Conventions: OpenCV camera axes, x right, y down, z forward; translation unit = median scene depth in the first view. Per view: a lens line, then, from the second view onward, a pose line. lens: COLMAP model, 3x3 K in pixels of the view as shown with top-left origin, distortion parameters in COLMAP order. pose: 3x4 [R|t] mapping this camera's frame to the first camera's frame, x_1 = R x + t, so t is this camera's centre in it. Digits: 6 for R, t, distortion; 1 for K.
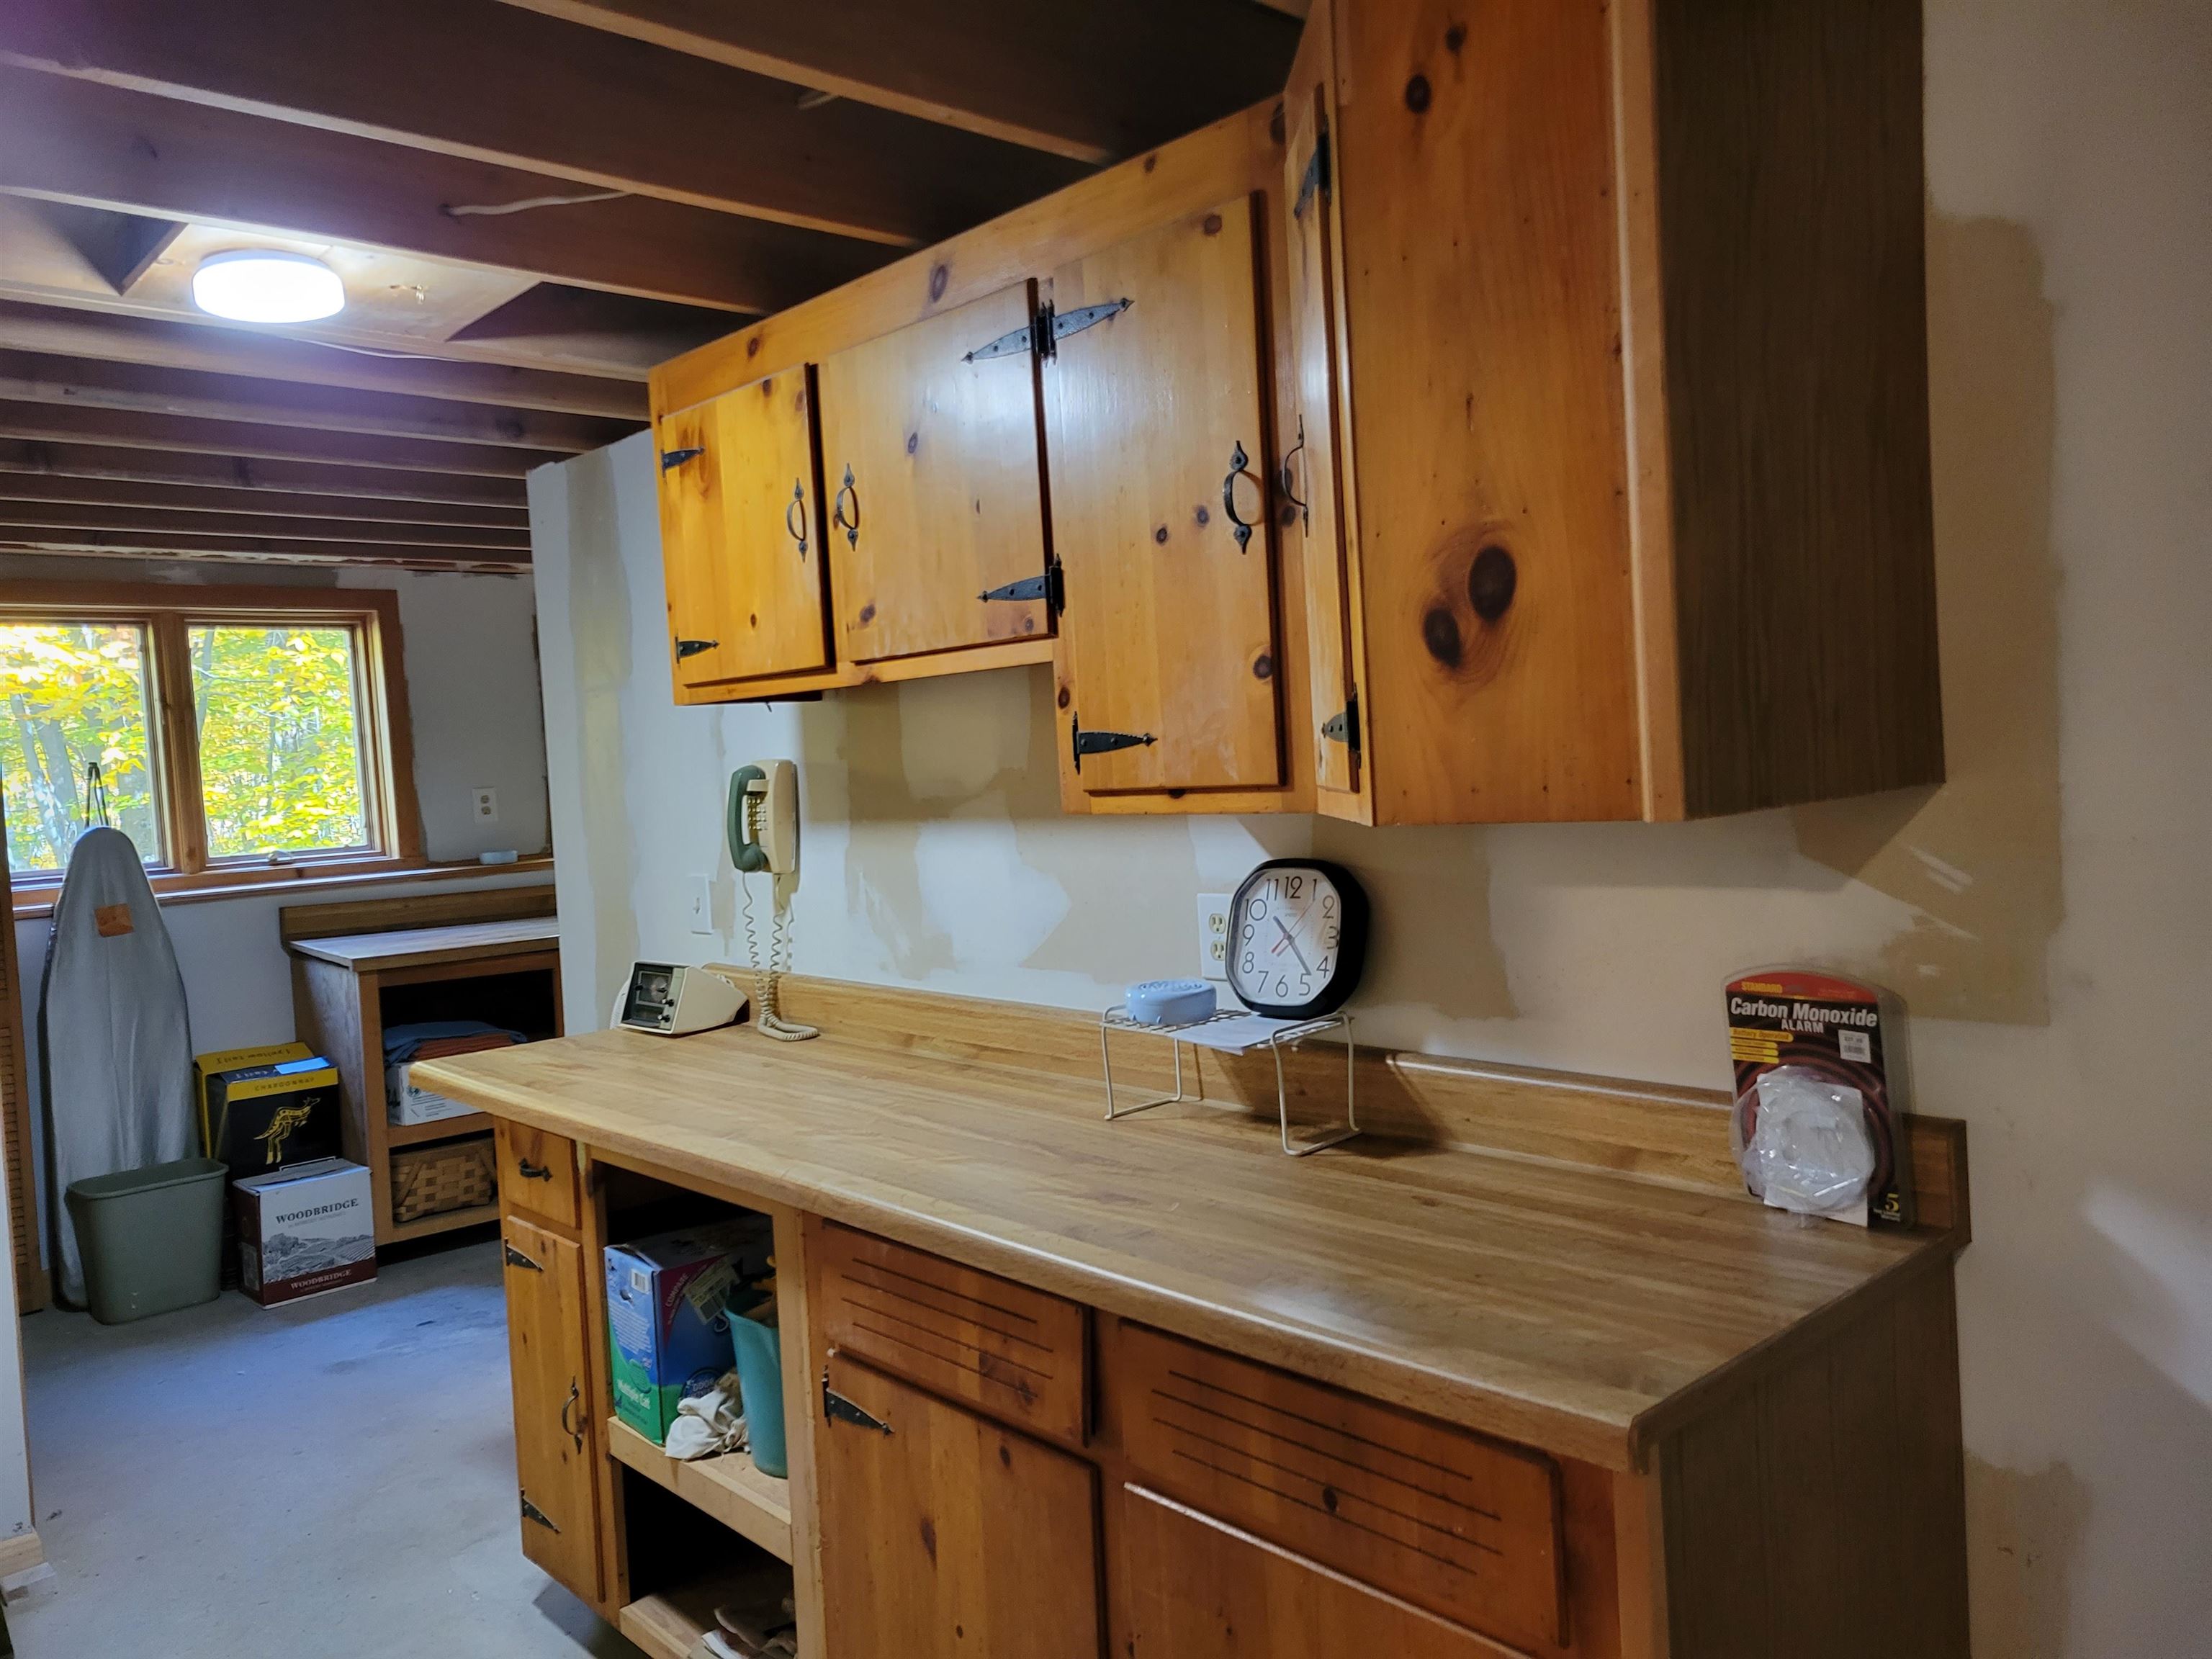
lens RADIAL K [[1661.1, 0, 1093.7], [0, 1661.1, 813.4], [0, 0, 1]] dist [0.057435, -0.033692]
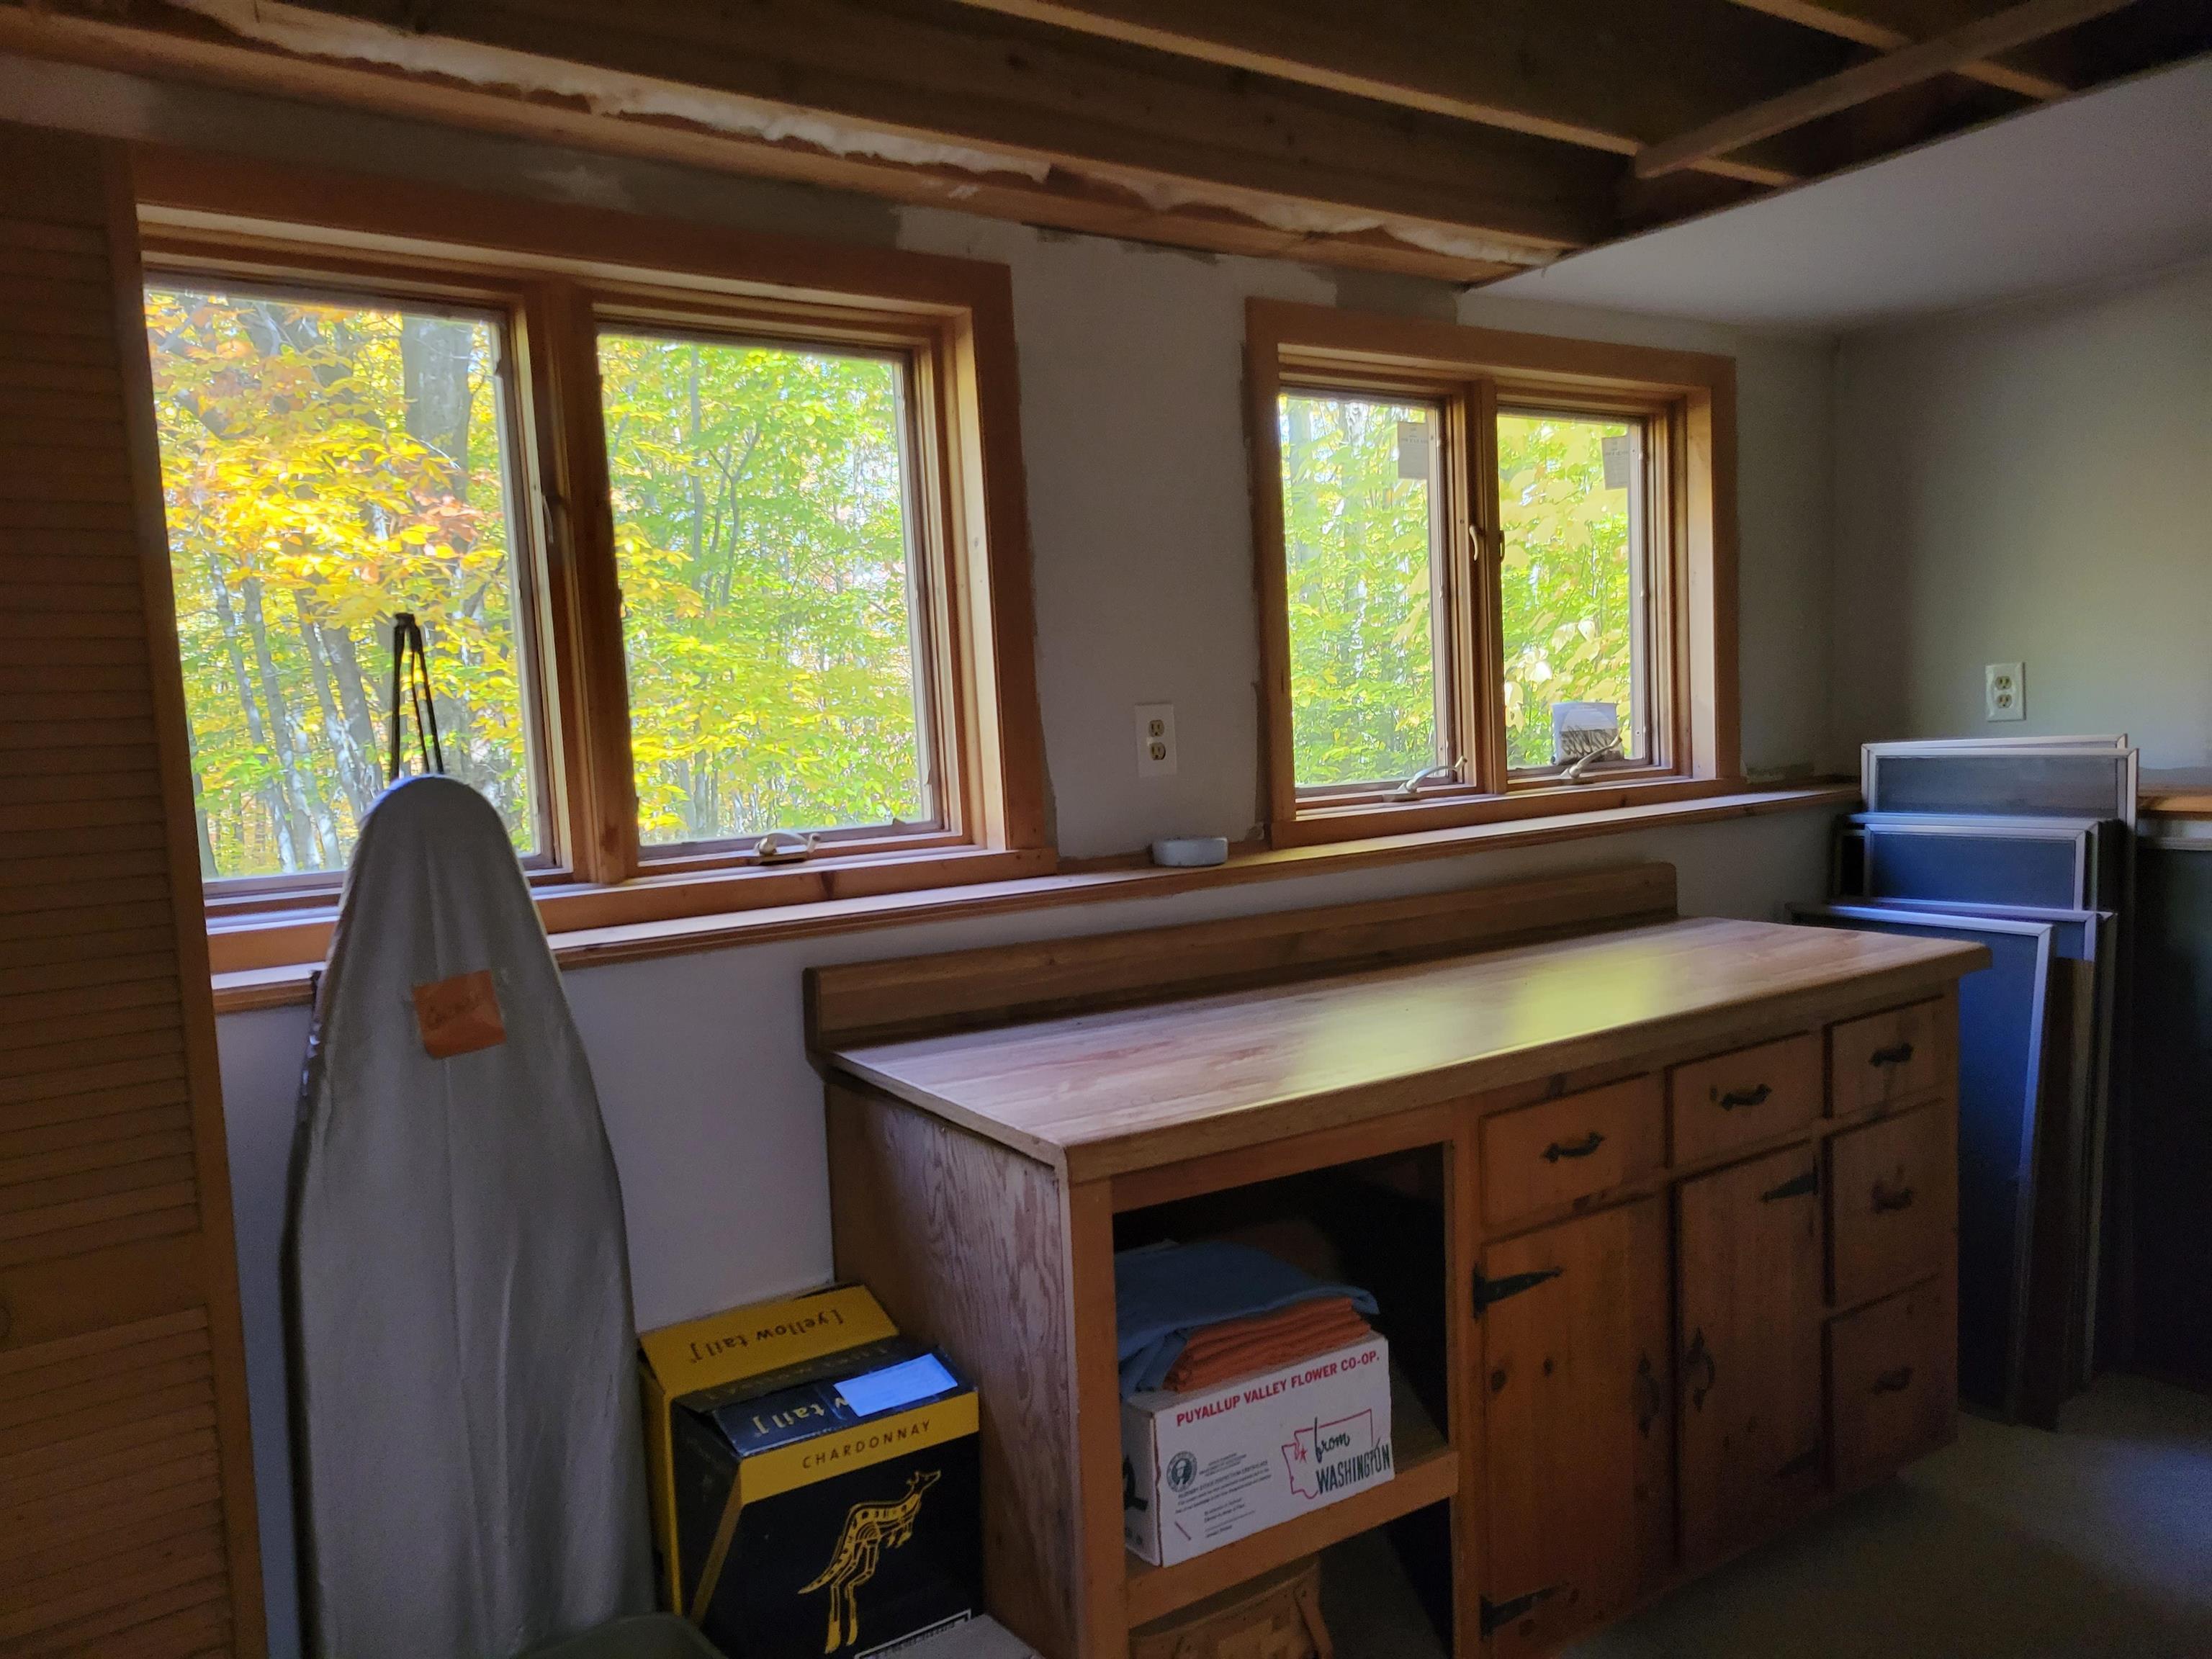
lens RADIAL K [[1661.1, 0, 1117.0], [0, 1661.1, 849.0], [0, 0, 1]] dist [0.057435, -0.033692]
pose [[0.991977, 0.019772, -0.124861, -0.368980], [-0.013890, 0.998760, 0.047808, 0.004160], [0.125652, -0.045690, 0.991022, 0.614995]]
